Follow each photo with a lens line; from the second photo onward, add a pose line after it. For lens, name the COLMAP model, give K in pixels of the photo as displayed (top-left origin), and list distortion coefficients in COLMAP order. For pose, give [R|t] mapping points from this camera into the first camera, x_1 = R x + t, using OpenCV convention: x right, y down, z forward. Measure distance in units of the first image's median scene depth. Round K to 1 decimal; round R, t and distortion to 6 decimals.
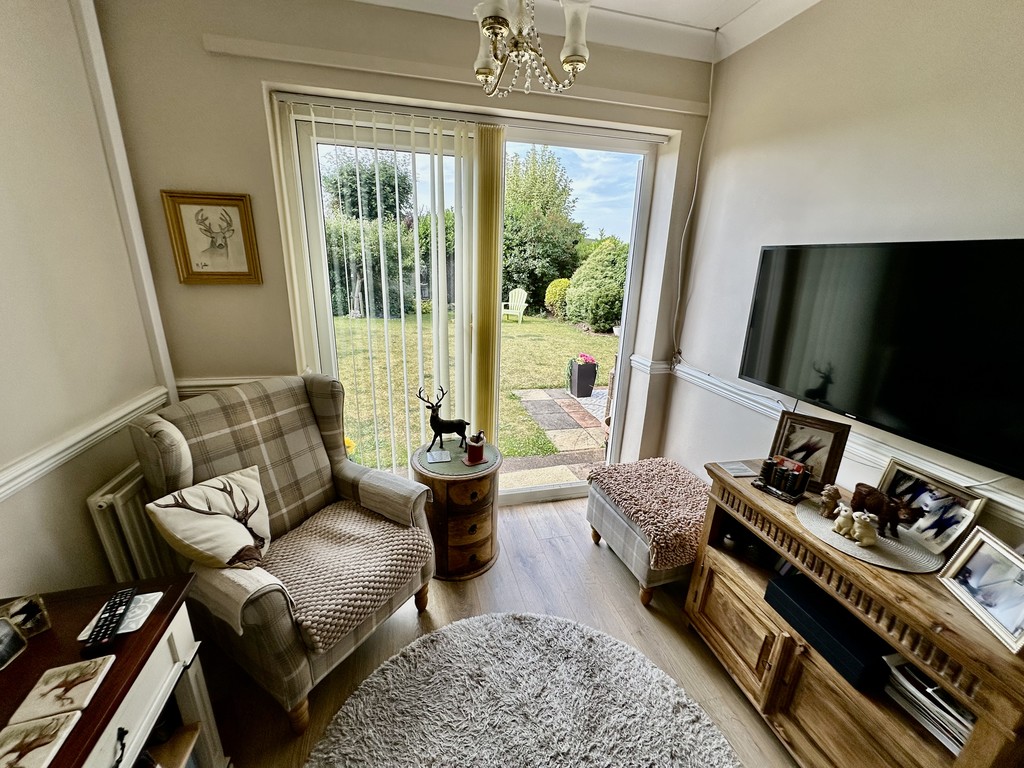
lens RADIAL K [[409.0, 0, 512.7], [0, 409.0, 383.5], [0, 0, 1]] dist [-0.000020, 0.000069]
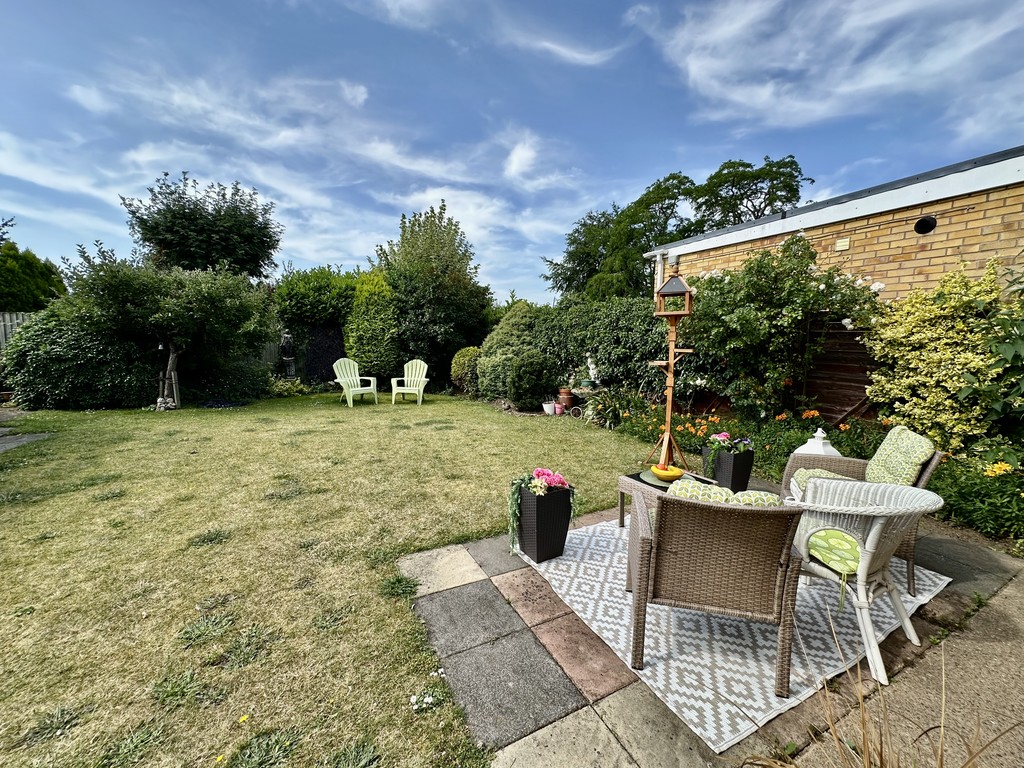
lens RADIAL K [[409.0, 0, 511.5], [0, 409.0, 384.5], [0, 0, 1]] dist [-0.000020, 0.000069]
pose [[0.972791, -0.041549, 0.227930, 0.011016], [0.081077, 0.982633, -0.166908, -0.039119], [-0.217037, 0.180846, 0.959265, 0.213106]]
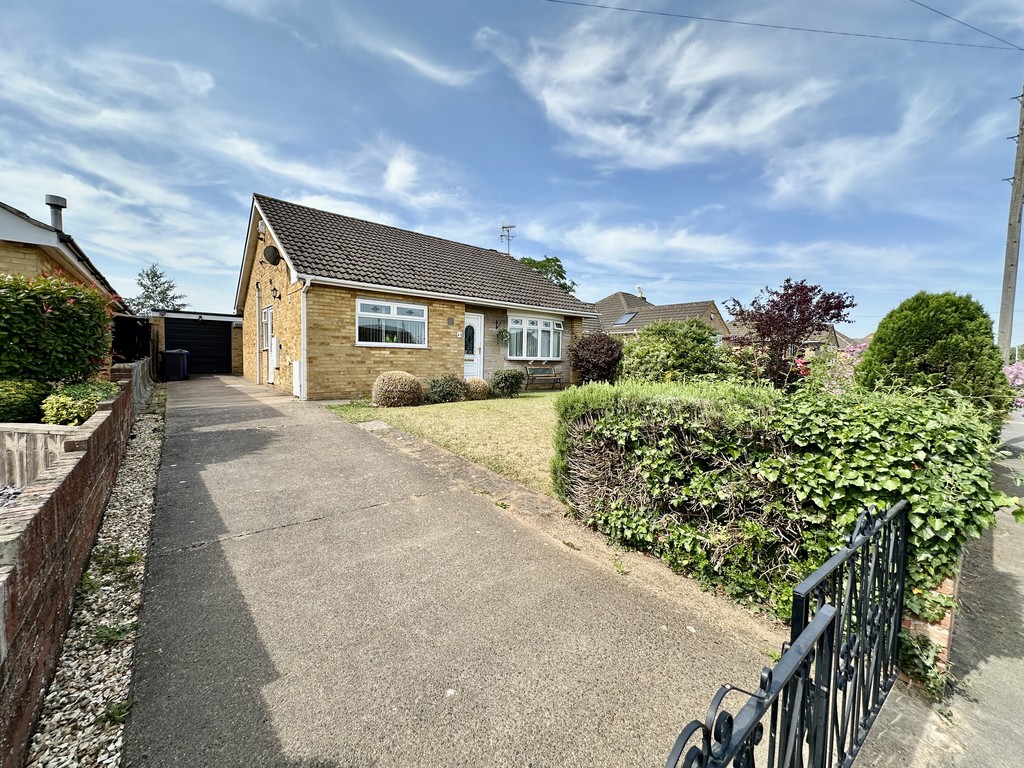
lens RADIAL K [[409.0, 0, 510.3], [0, 409.0, 392.8], [0, 0, 1]] dist [-0.000020, 0.000069]
pose [[0.902173, -0.043962, 0.429129, 9.171518], [0.129975, 0.976266, -0.173237, 0.153931], [-0.411329, 0.212065, 0.886474, 0.019477]]
